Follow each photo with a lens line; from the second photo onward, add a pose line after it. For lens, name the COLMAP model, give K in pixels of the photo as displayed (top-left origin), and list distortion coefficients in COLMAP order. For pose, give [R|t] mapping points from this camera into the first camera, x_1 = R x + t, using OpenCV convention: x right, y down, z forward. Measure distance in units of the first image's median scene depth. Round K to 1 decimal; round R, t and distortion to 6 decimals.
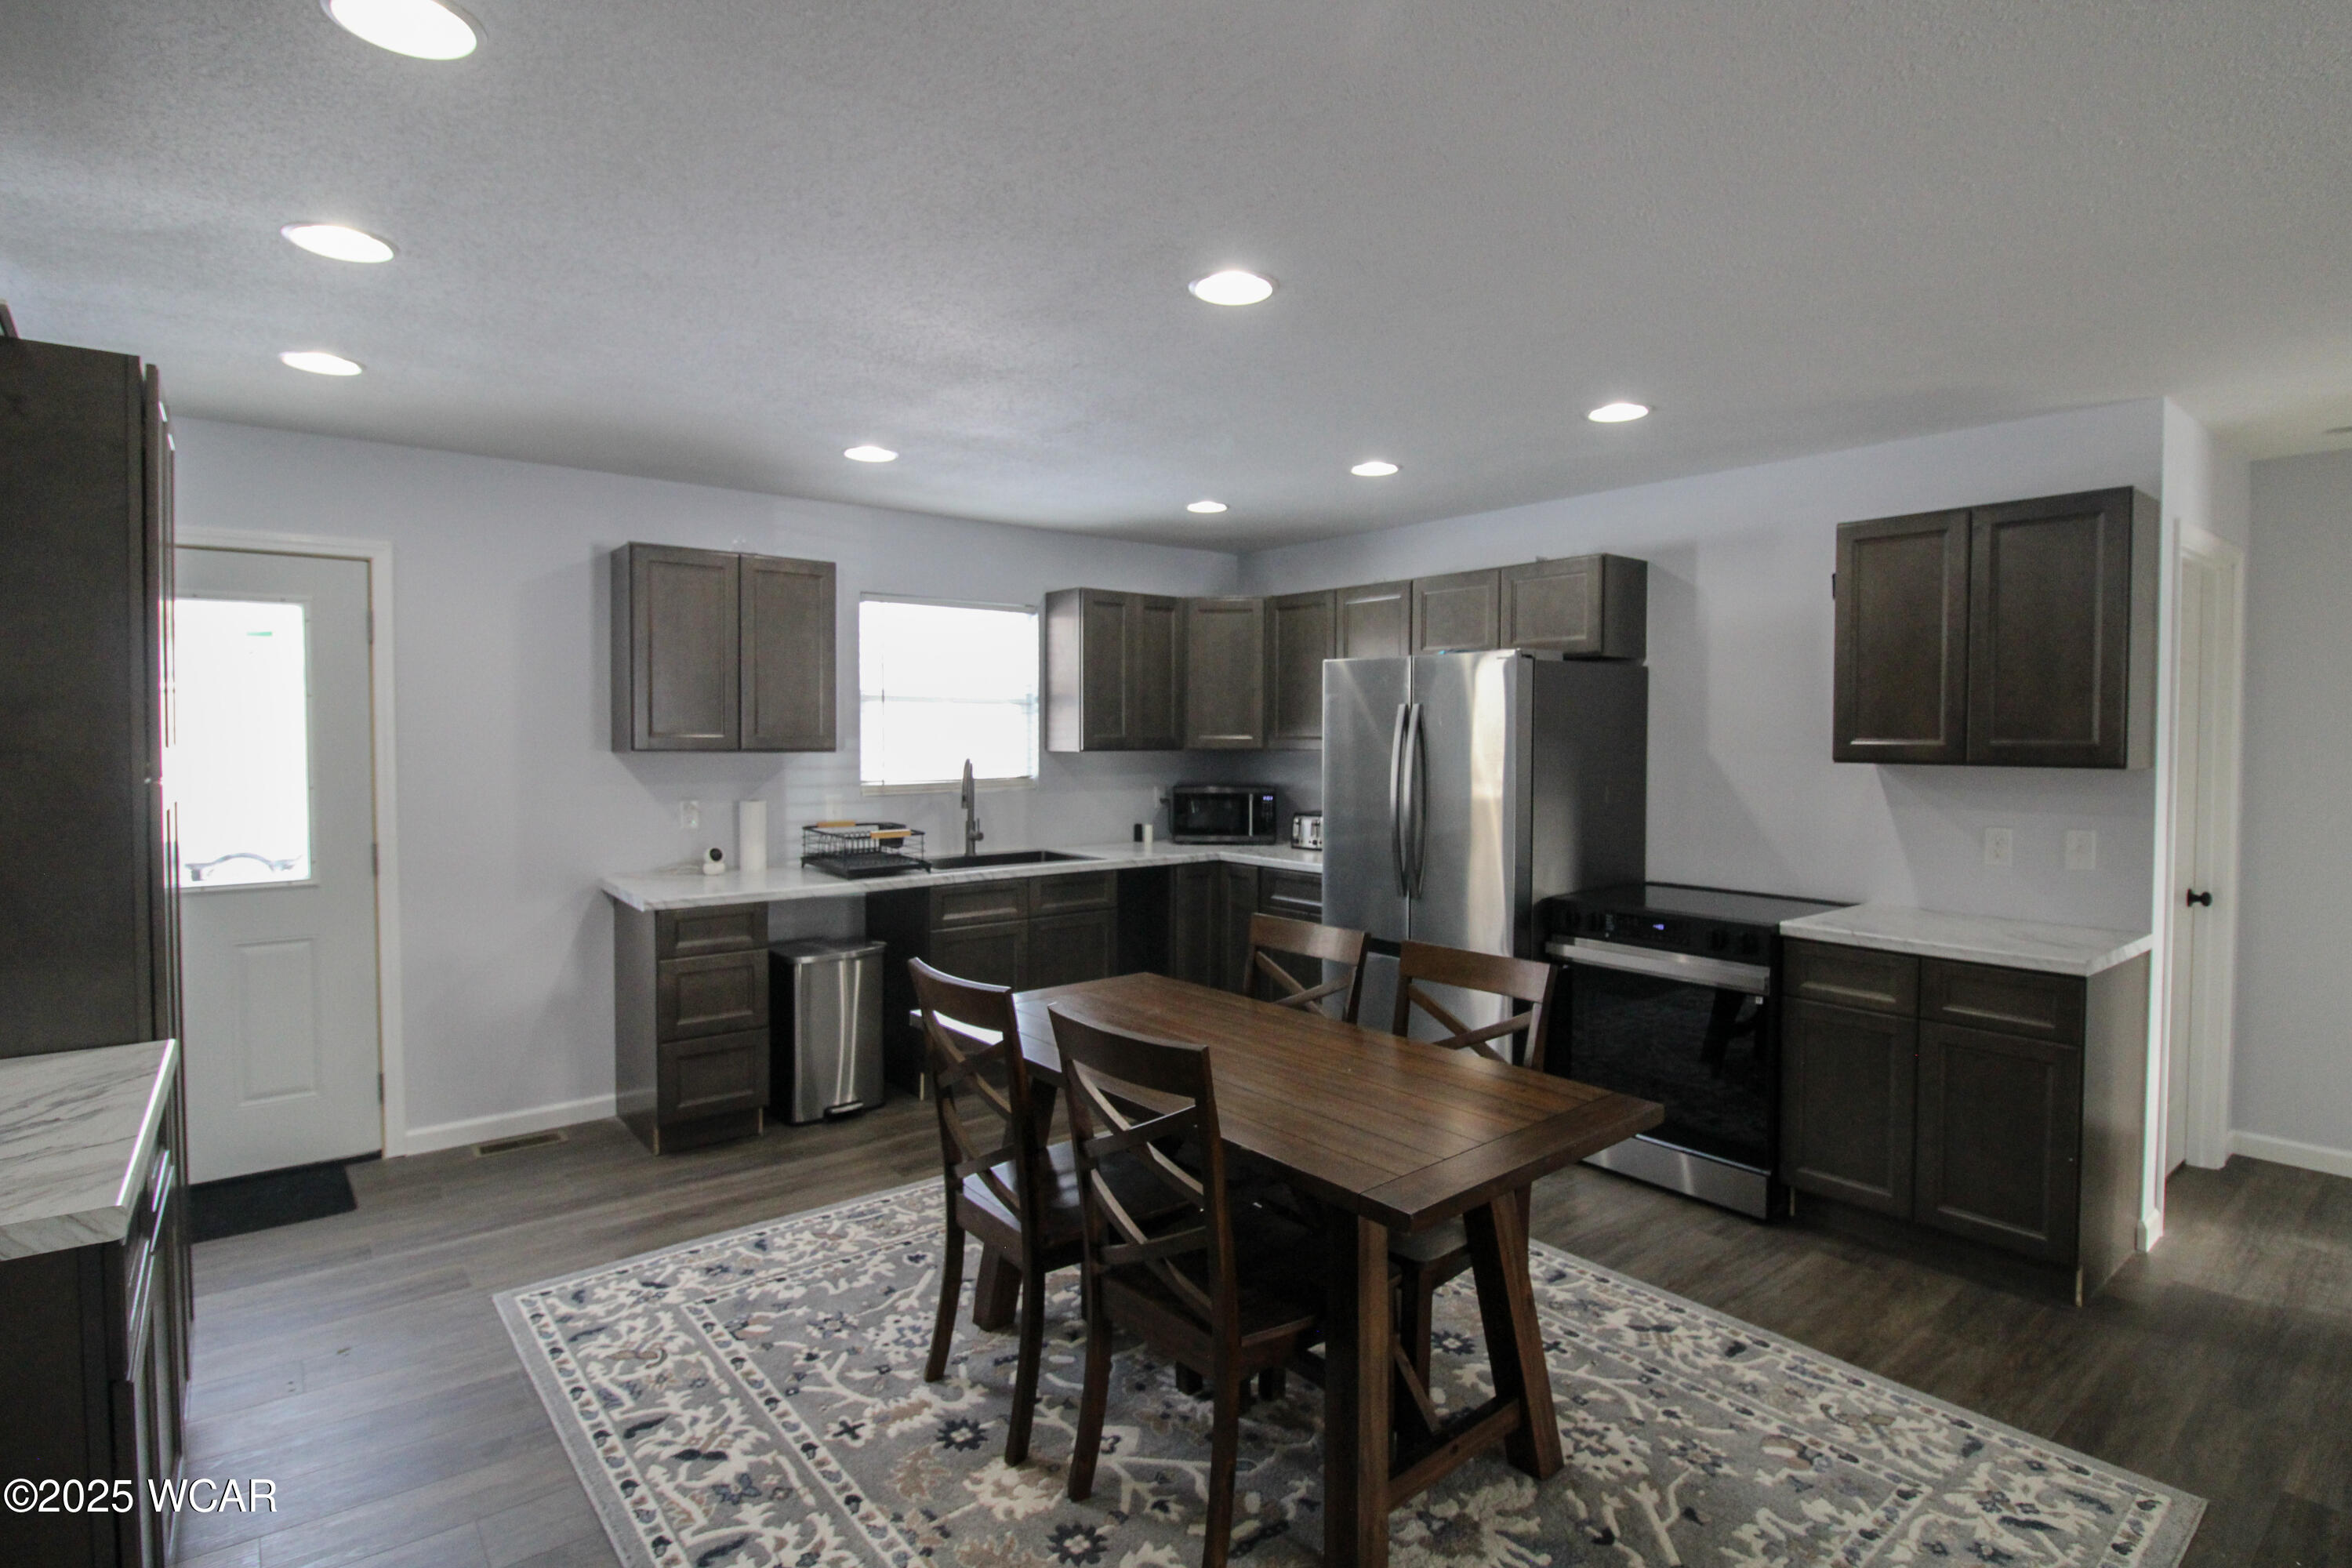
lens RADIAL K [[1147.3, 0, 1170.7], [0, 1147.3, 759.8], [0, 0, 1]] dist [-0.000985, -0.000292]
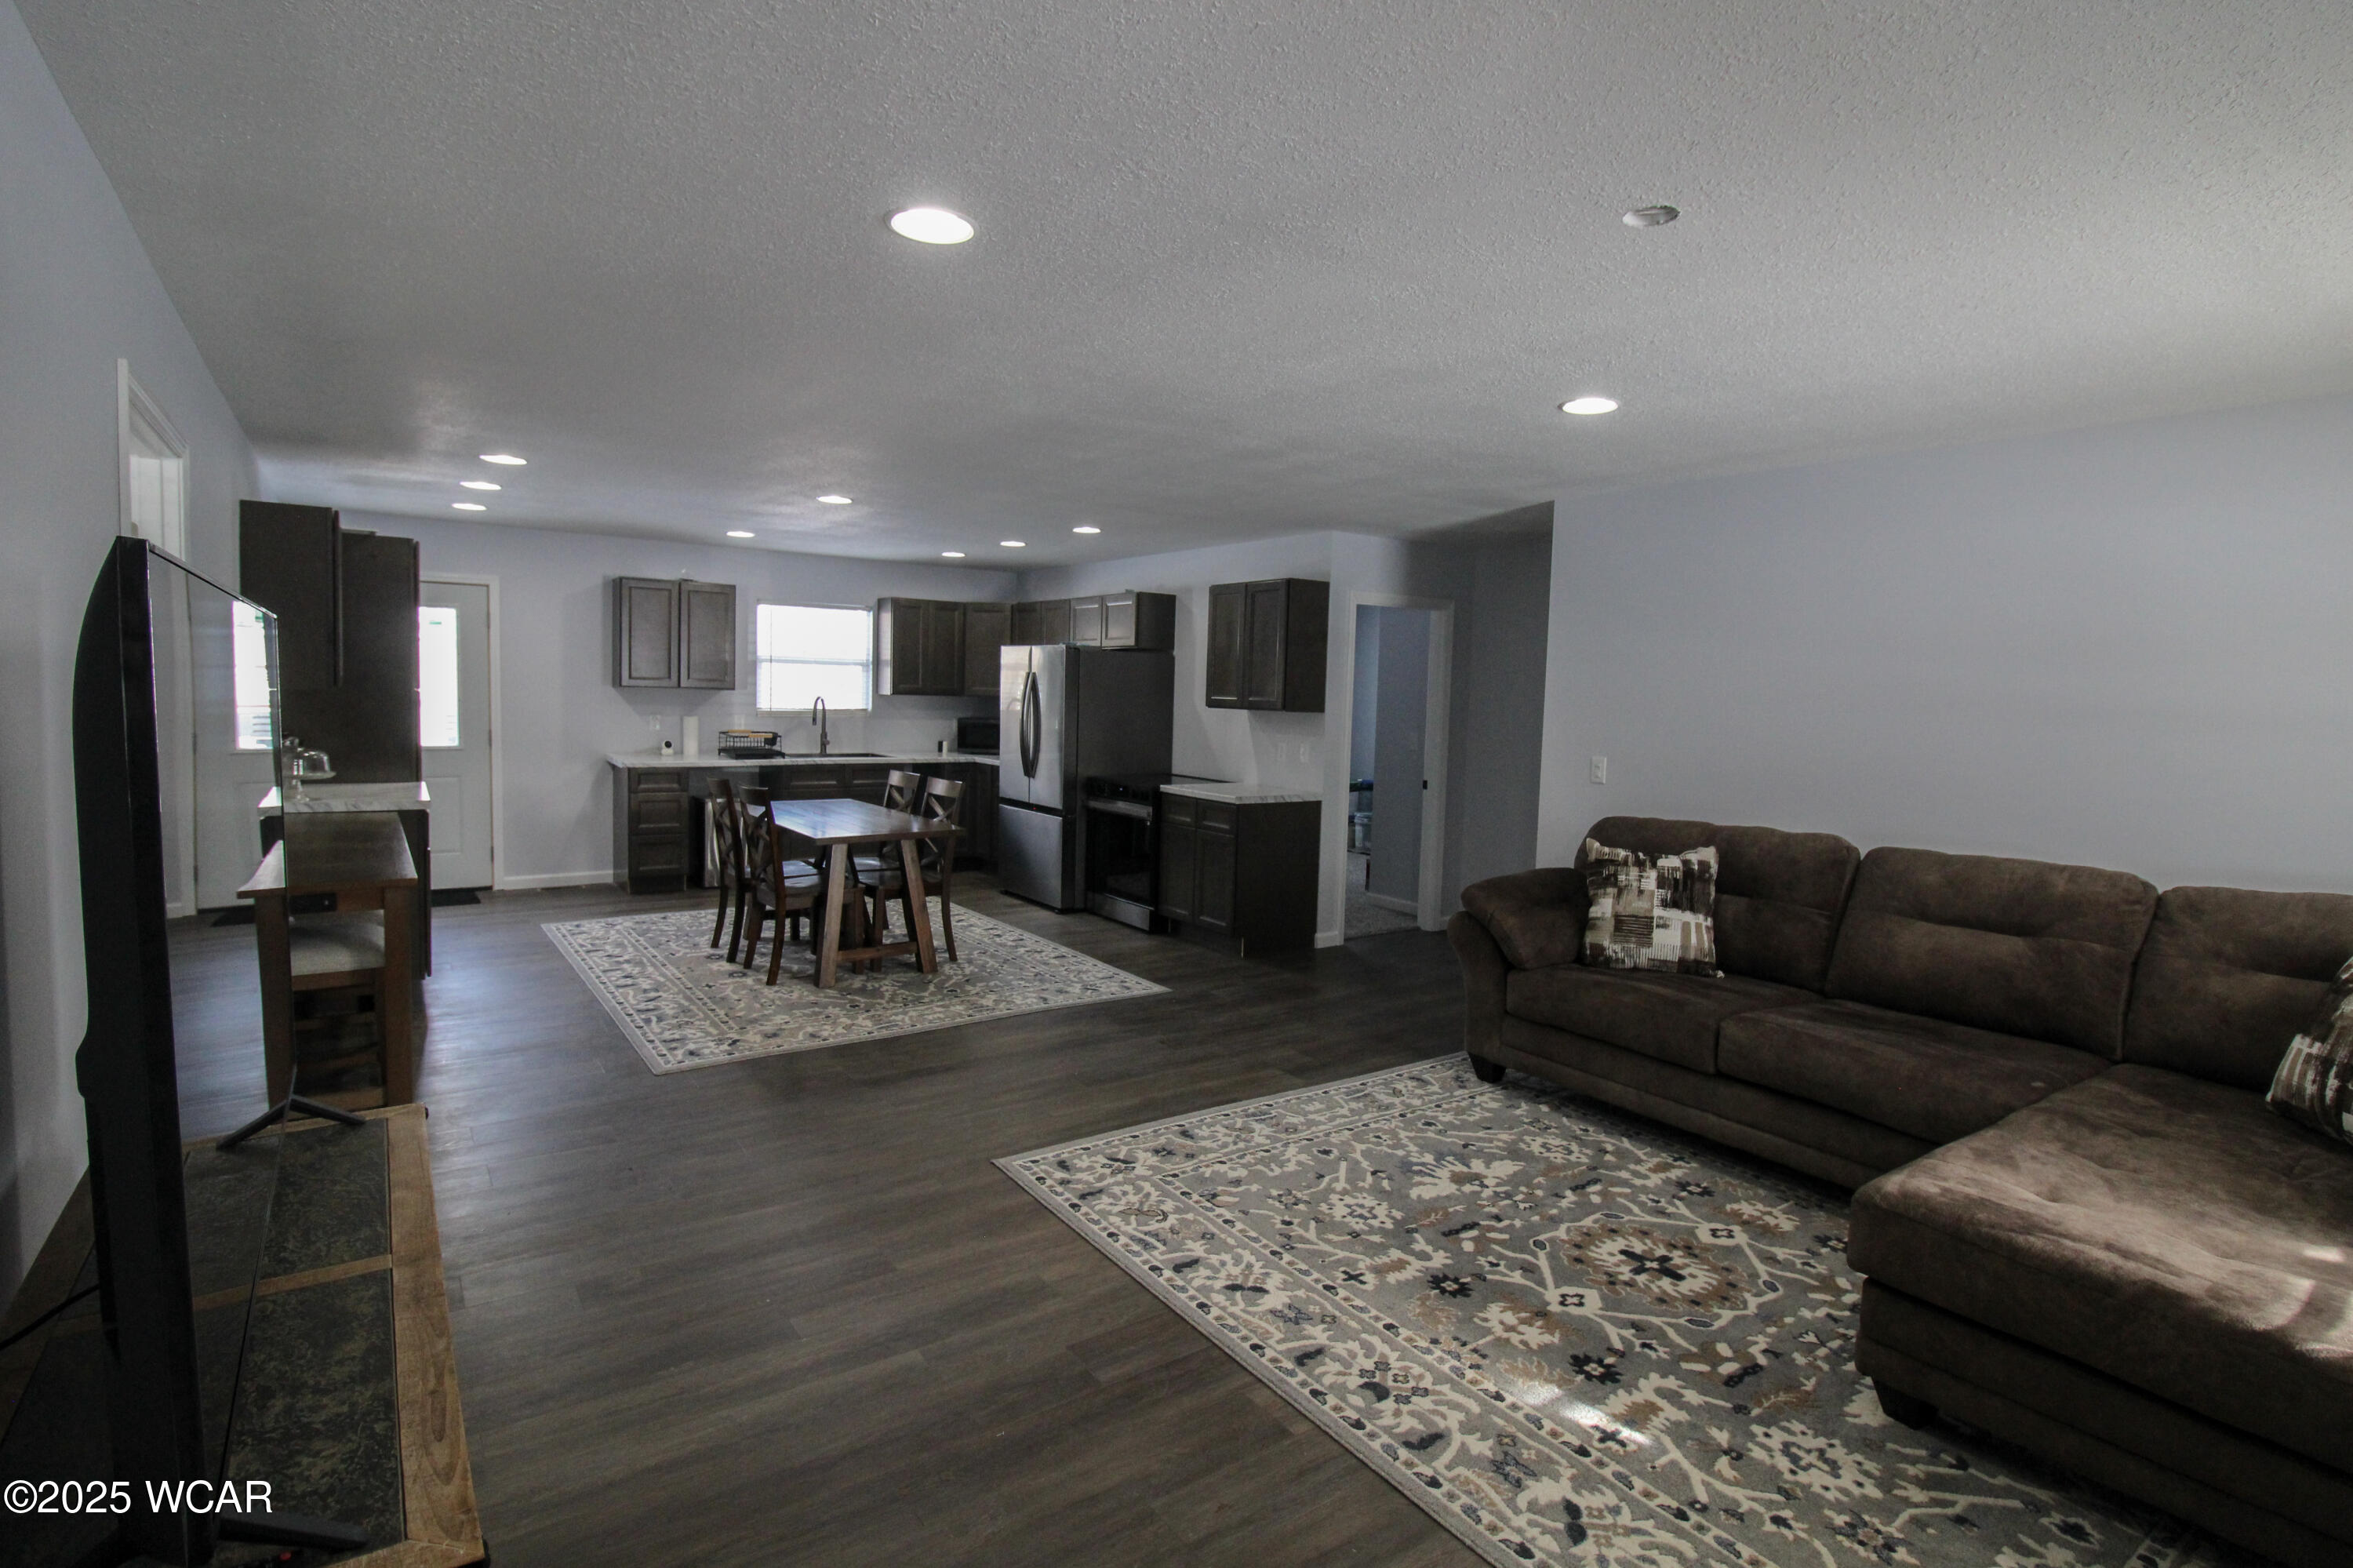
lens RADIAL K [[1146.5, 0, 1180.0], [0, 1146.5, 765.6], [0, 0, 1]] dist [0.001610, 0.000209]
pose [[0.997804, 0.030486, -0.058808, 0.532336], [-0.028028, 0.998717, 0.042182, 0.016428], [0.060019, -0.040442, 0.997378, -0.786141]]
